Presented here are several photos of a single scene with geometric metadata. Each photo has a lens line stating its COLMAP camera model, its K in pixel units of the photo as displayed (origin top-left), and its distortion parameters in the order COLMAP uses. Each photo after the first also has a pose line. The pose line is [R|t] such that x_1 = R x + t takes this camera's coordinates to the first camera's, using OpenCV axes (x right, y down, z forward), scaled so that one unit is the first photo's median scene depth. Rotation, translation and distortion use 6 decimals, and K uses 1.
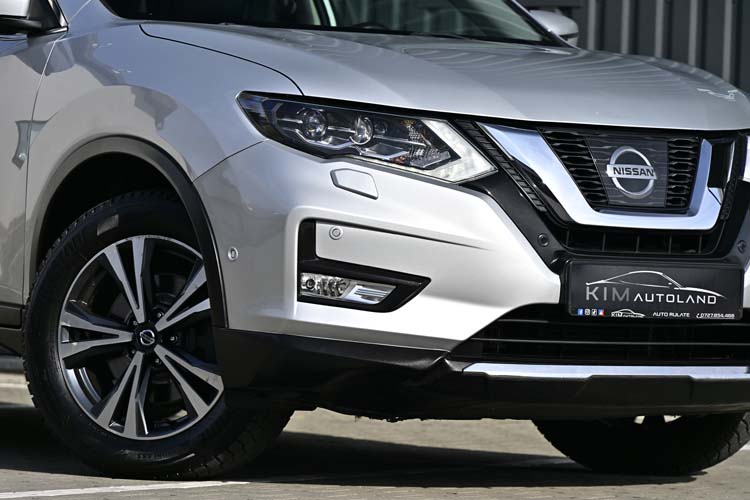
lens RADIAL K [[4274.1, 0, 374.7], [0, 4274.1, 249.7], [0, 0, 1]] dist [-0.407289, 0.000000]
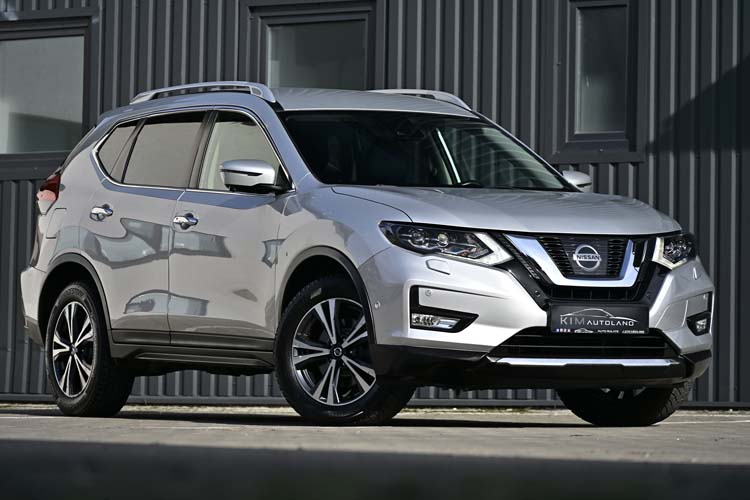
lens RADIAL K [[4274.1, 0, 375.7], [0, 4274.1, 250.9], [0, 0, 1]] dist [-0.407289, 0.000000]
pose [[0.995683, -0.027541, -0.088633, 0.135573], [0.024684, 0.999145, -0.033169, 0.039859], [0.089471, 0.030838, 0.995512, -0.908996]]
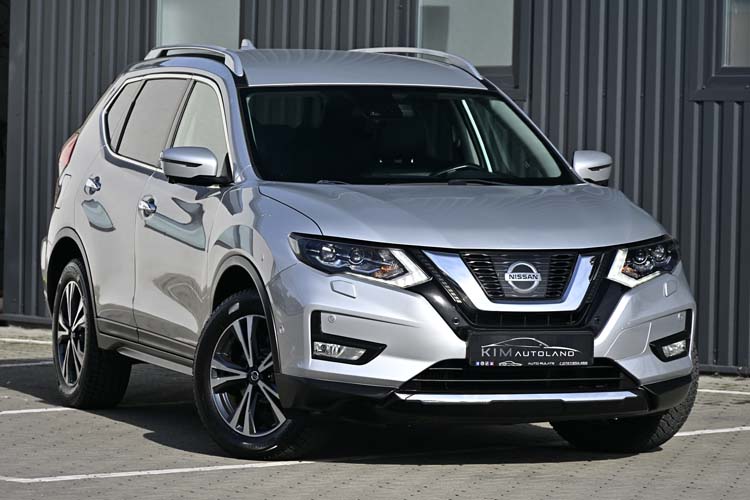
lens RADIAL K [[4274.1, 0, 374.9], [0, 4274.1, 249.8], [0, 0, 1]] dist [-0.407289, 0.000000]
pose [[0.962247, -0.009946, -0.271997, 0.458498], [0.018039, 0.999465, 0.027269, -0.075374], [0.271581, -0.031146, 0.961912, -0.616778]]
